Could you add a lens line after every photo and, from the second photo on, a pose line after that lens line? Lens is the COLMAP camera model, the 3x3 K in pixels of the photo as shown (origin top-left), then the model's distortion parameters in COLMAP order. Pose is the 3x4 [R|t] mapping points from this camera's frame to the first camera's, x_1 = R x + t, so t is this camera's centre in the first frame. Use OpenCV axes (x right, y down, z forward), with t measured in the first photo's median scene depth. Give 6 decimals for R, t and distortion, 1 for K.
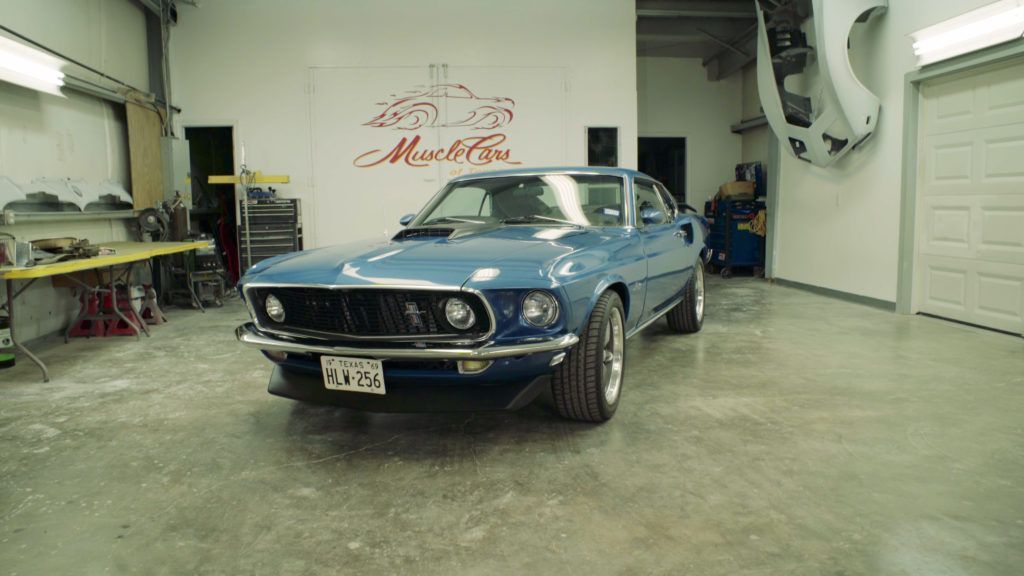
lens RADIAL K [[786.8, 0, 511.6], [0, 786.8, 286.3], [0, 0, 1]] dist [-0.079559, -0.000862]
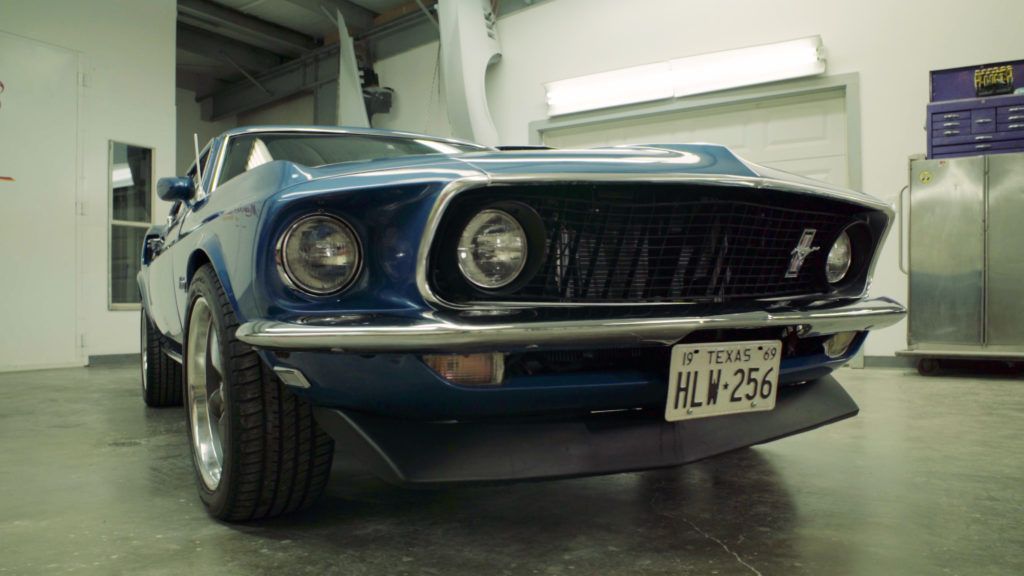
lens RADIAL K [[786.8, 0, 512.5], [0, 786.8, 291.4], [0, 0, 1]] dist [-0.079559, -0.000862]
pose [[0.617633, 0.024512, 0.786085, -0.650893], [0.078718, 0.992568, -0.092800, 0.091808], [-0.782517, 0.119196, 0.611113, 0.787724]]
